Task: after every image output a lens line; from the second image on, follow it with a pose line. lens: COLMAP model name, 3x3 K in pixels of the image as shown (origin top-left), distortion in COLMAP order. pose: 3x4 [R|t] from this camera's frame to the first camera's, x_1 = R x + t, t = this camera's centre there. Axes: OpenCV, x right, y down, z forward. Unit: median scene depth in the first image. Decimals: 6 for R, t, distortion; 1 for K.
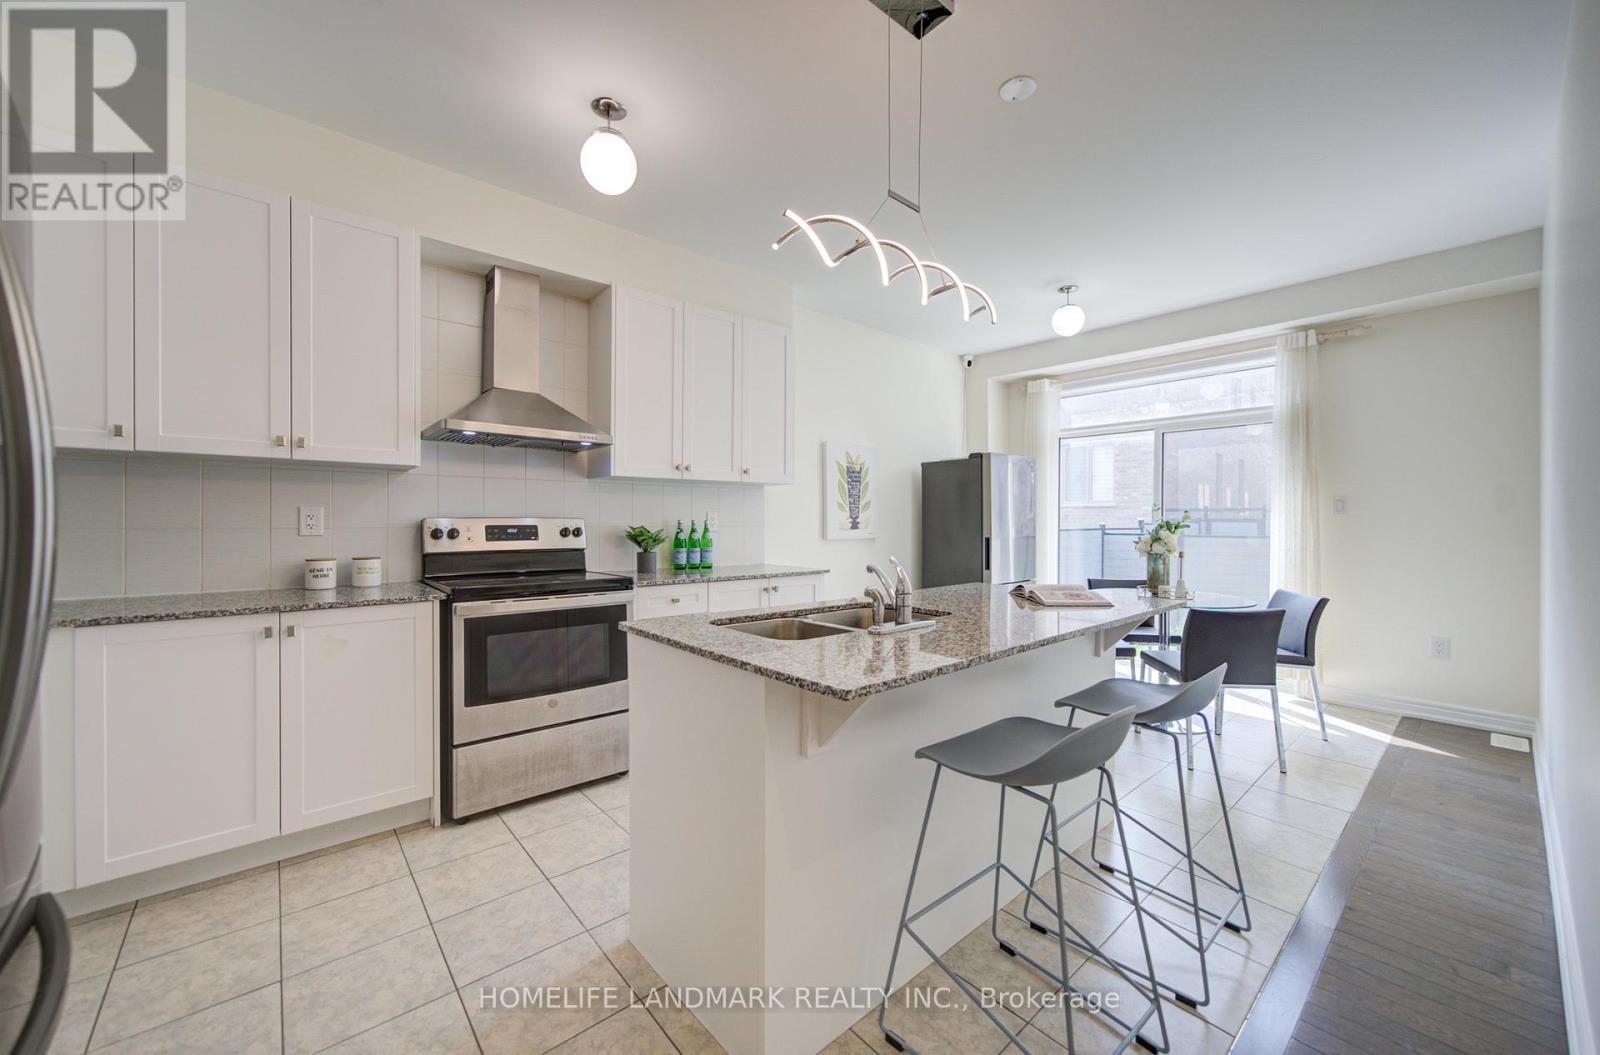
lens RADIAL K [[609.5, 0, 797.8], [0, 609.5, 523.8], [0, 0, 1]] dist [-0.014905, 0.003955]
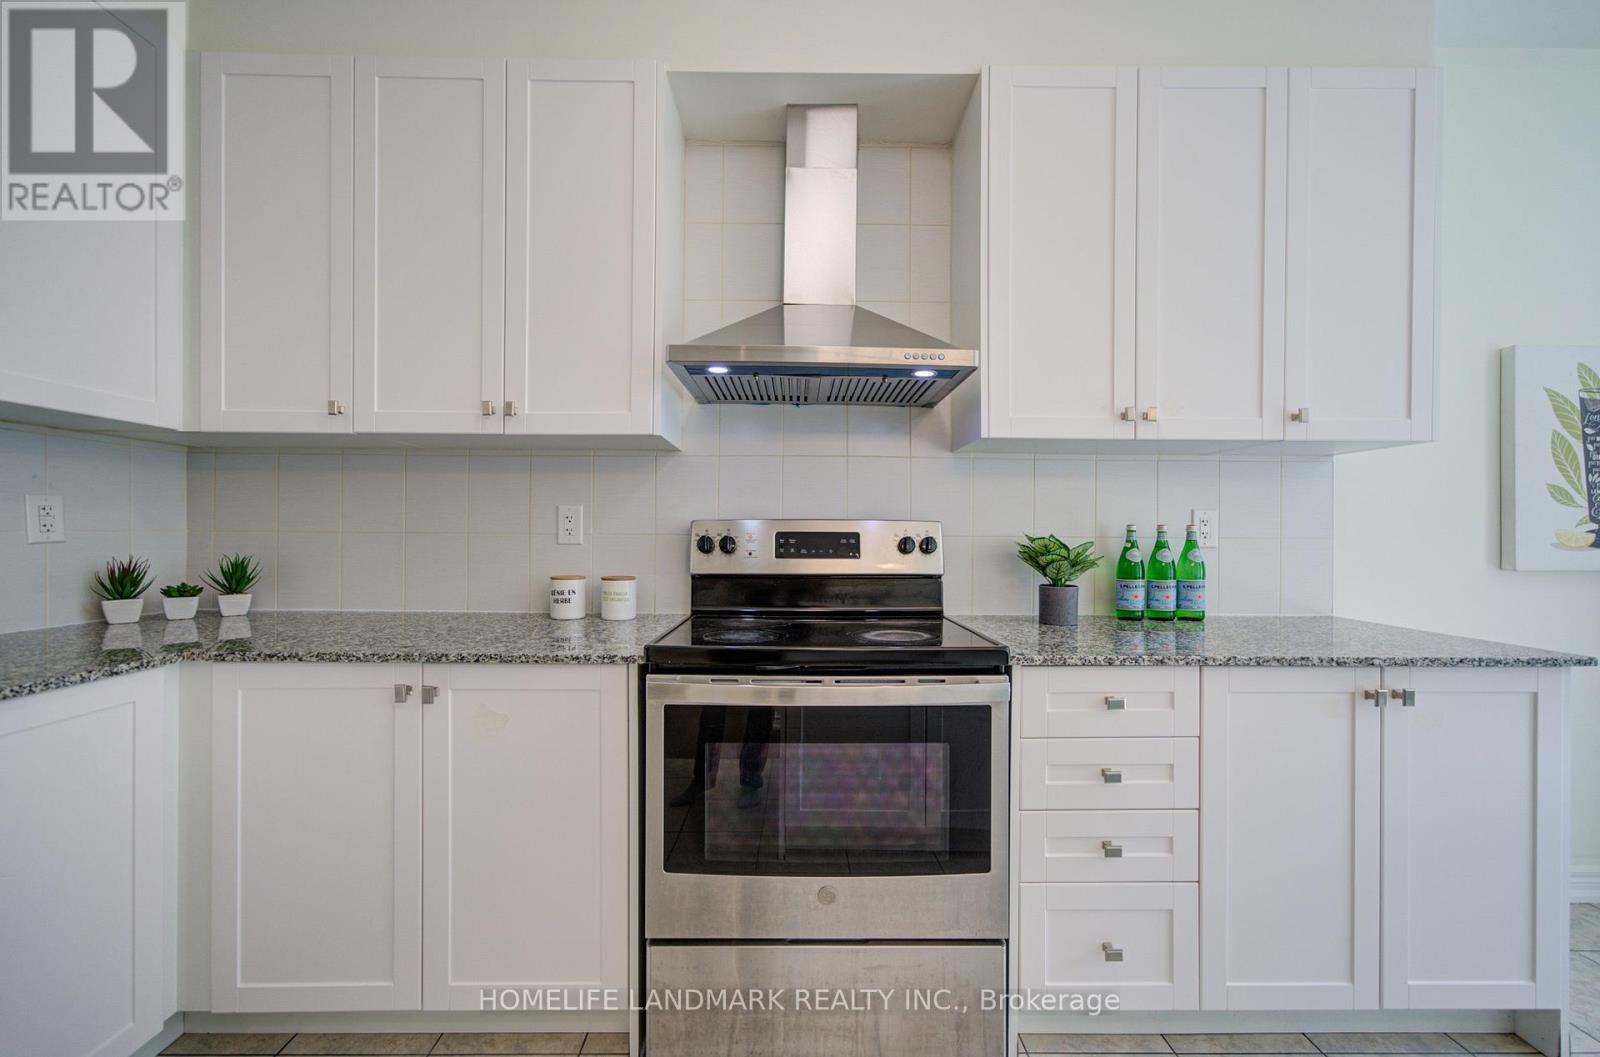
lens RADIAL K [[609.5, 0, 785.5], [0, 609.5, 537.1], [0, 0, 1]] dist [-0.014905, 0.003955]
pose [[0.755941, 0.002692, -0.654634, -0.083384], [-0.006103, 0.999977, -0.002934, 0.008078], [0.654612, 0.006213, 0.755940, 0.448479]]
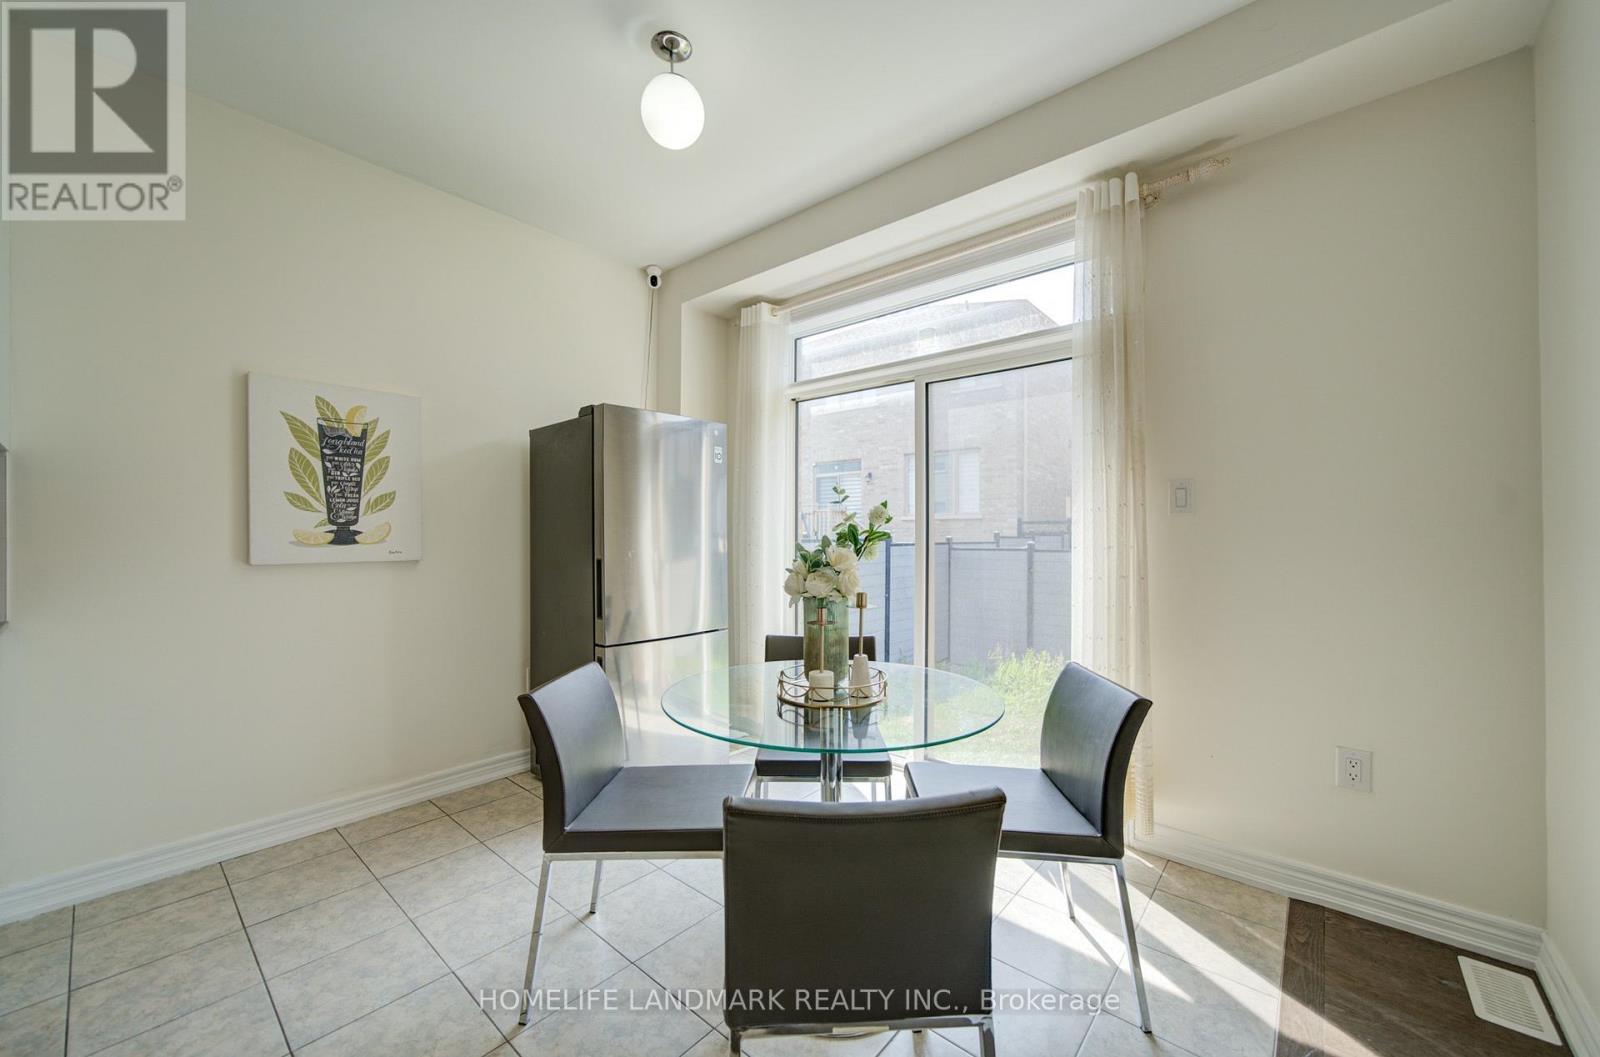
lens RADIAL K [[609.5, 0, 793.7], [0, 609.5, 533.2], [0, 0, 1]] dist [-0.014905, 0.003955]
pose [[0.990427, -0.001511, 0.138032, 0.550499], [0.002749, 0.999958, -0.008781, 0.005942], [-0.138013, 0.009076, 0.990389, 0.586438]]
